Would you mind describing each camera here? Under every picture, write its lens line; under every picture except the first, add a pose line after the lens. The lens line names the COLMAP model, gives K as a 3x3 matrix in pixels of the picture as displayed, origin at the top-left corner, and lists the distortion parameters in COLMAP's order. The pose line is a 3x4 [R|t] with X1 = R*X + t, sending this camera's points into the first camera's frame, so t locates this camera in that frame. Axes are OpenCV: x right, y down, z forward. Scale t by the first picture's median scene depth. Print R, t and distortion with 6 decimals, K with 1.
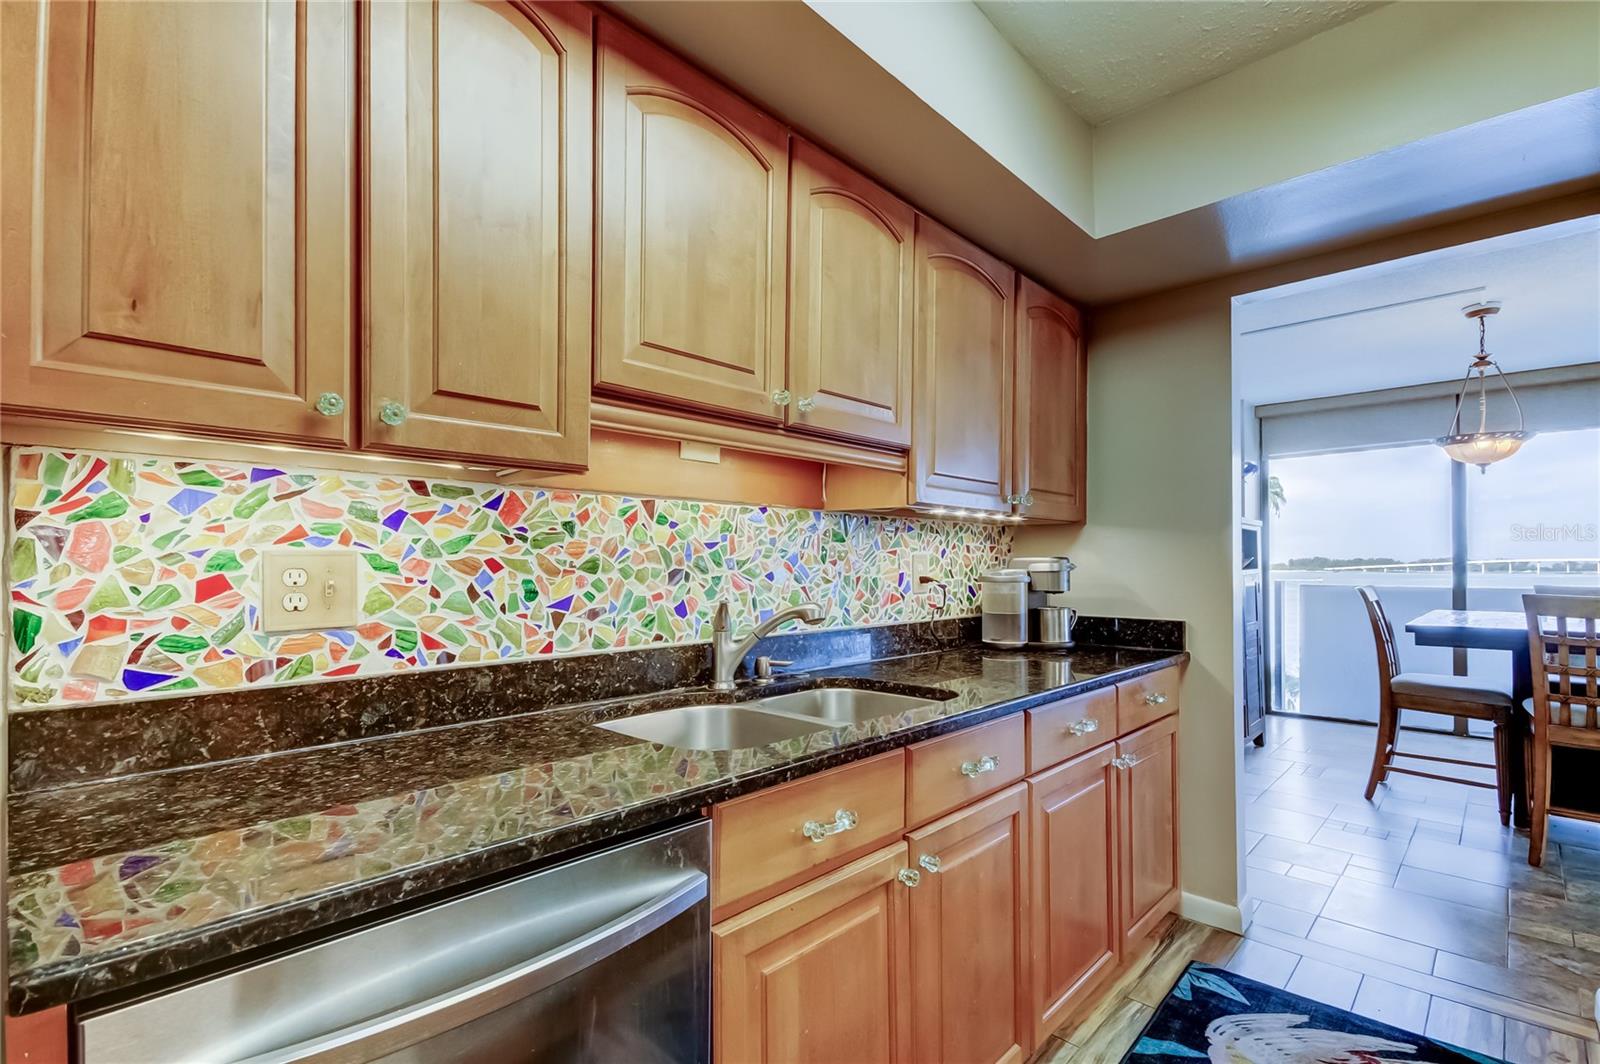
lens RADIAL K [[749.8, 0, 801.8], [0, 749.8, 551.2], [0, 0, 1]] dist [0.026649, -0.011462]
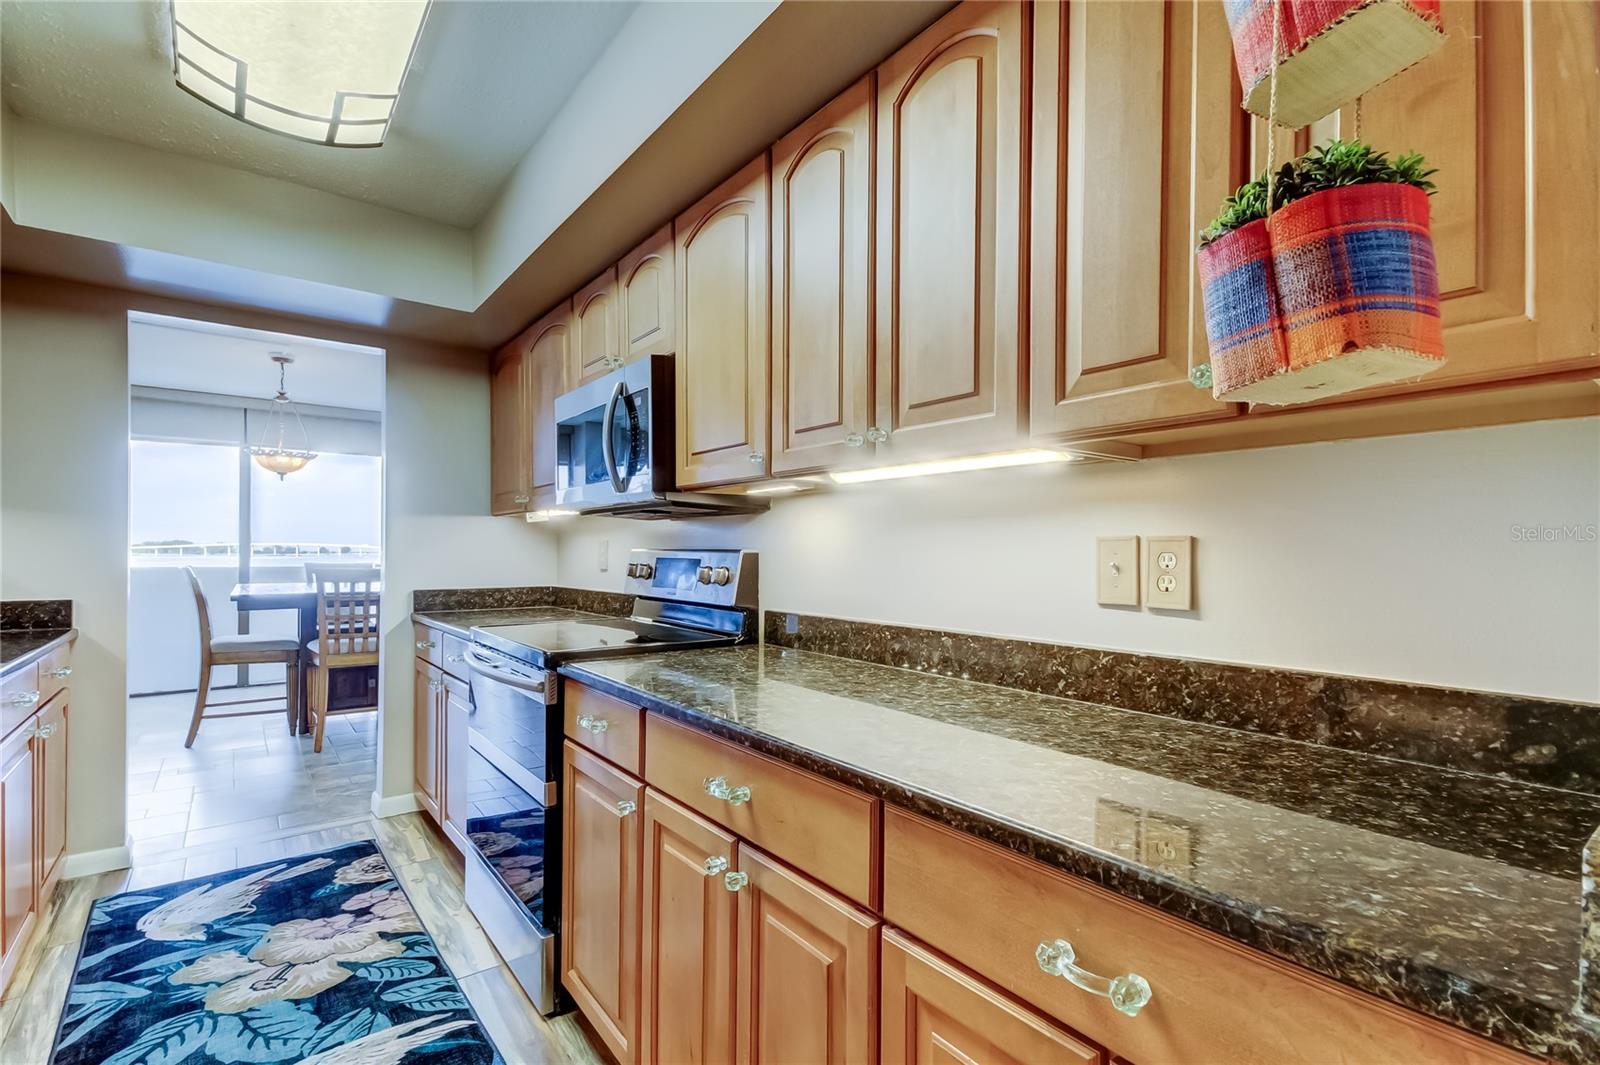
lens RADIAL K [[723.1, 0, 813.6], [0, 723.1, 548.6], [0, 0, 1]] dist [0.026338, -0.014243]
pose [[0.146011, 0.003790, 0.989276, -0.396124], [-0.022611, 0.999744, -0.000493, -0.003224], [-0.989024, -0.022297, 0.146060, -0.197098]]
